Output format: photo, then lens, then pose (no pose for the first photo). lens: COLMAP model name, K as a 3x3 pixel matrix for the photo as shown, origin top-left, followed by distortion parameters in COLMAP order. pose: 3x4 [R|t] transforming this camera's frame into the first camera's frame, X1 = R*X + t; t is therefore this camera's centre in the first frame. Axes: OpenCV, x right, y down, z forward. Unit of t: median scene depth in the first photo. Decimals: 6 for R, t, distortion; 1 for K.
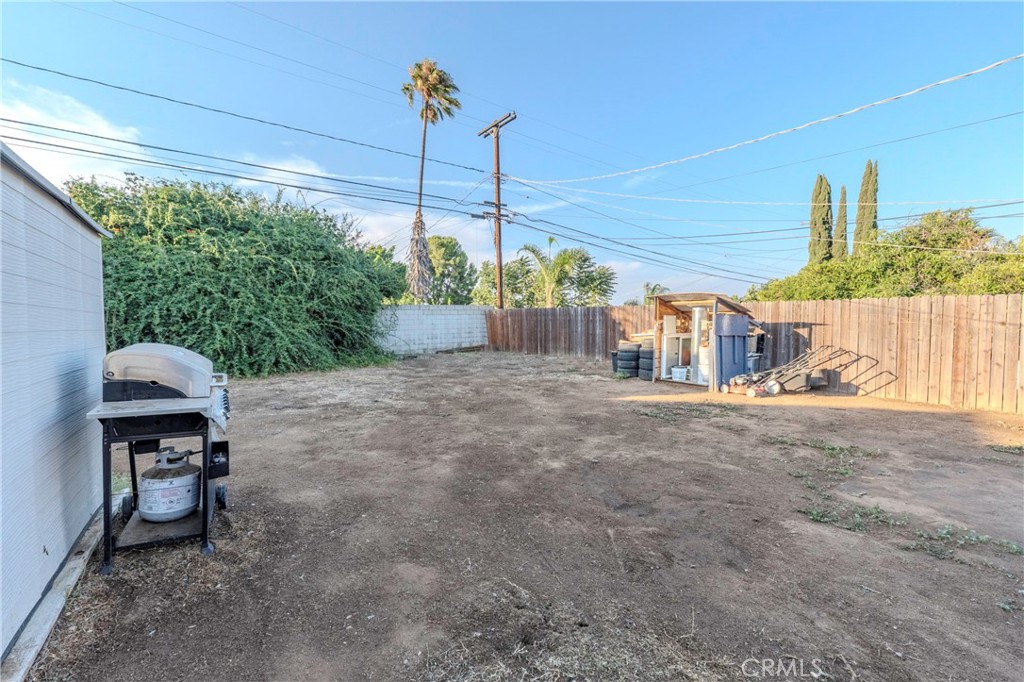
lens RADIAL K [[425.2, 0, 512.6], [0, 425.2, 342.7], [0, 0, 1]] dist [-0.007985, -0.000449]
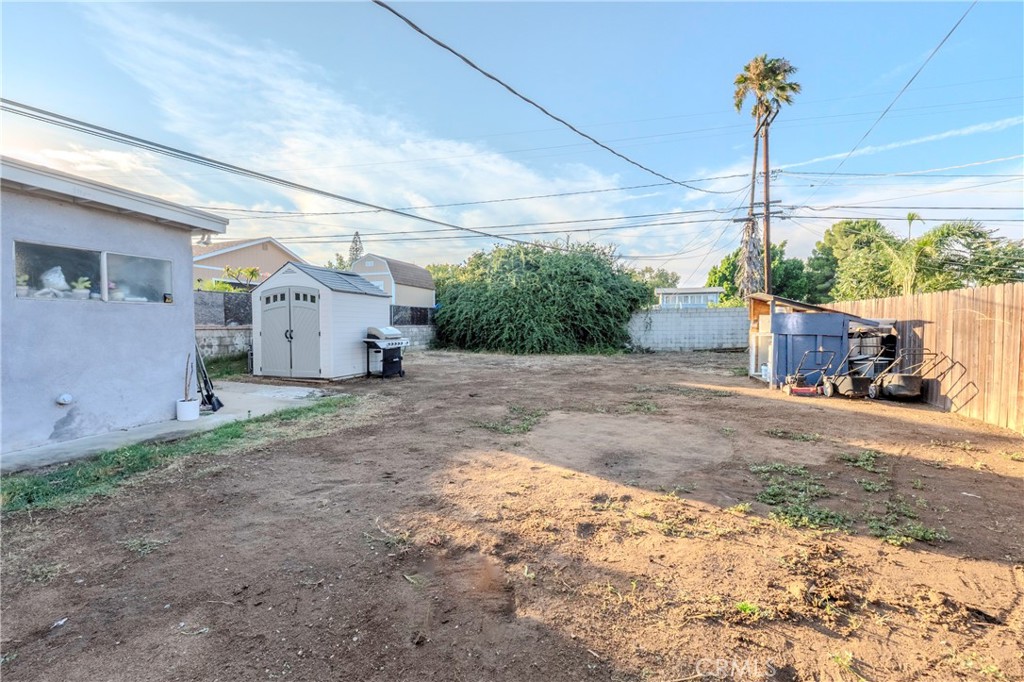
lens RADIAL K [[475.9, 0, 515.0], [0, 475.9, 339.3], [0, 0, 1]] dist [-0.001449, -0.000206]
pose [[0.564670, 0.021450, -0.825038, 1.033378], [-0.040289, 0.999187, -0.001597, 0.022343], [0.824333, 0.034142, 0.565075, -0.152788]]
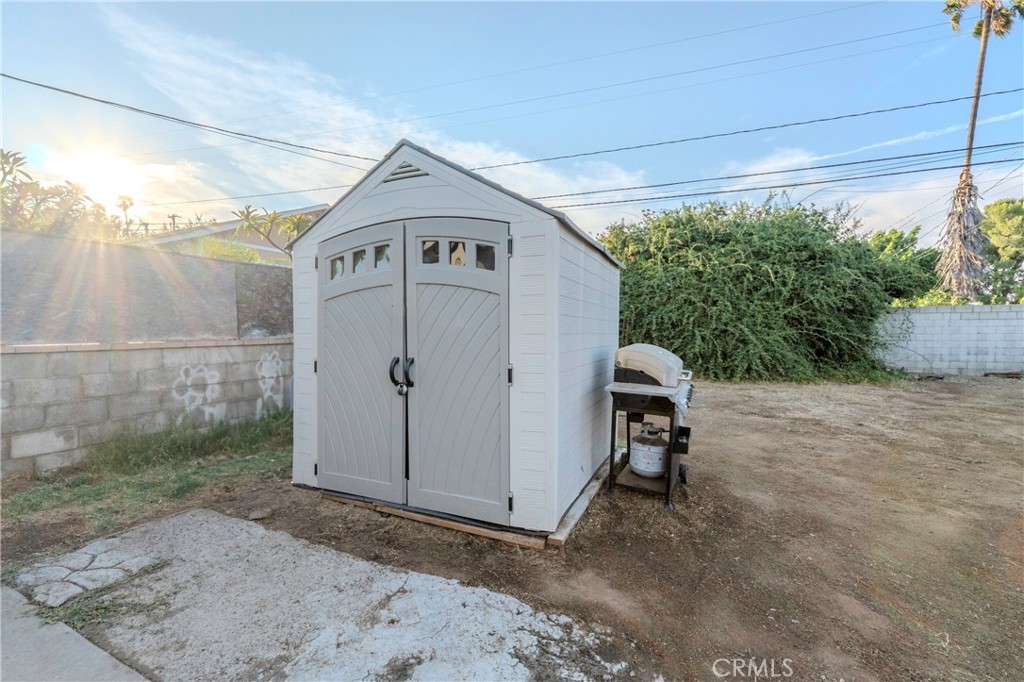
lens RADIAL K [[475.9, 0, 515.0], [0, 475.9, 339.3], [0, 0, 1]] dist [-0.001449, -0.000206]
pose [[0.539560, 0.023599, -0.841616, 0.094936], [-0.046947, 0.998895, -0.002089, 0.004629], [0.840637, 0.040638, 0.540072, -0.077766]]
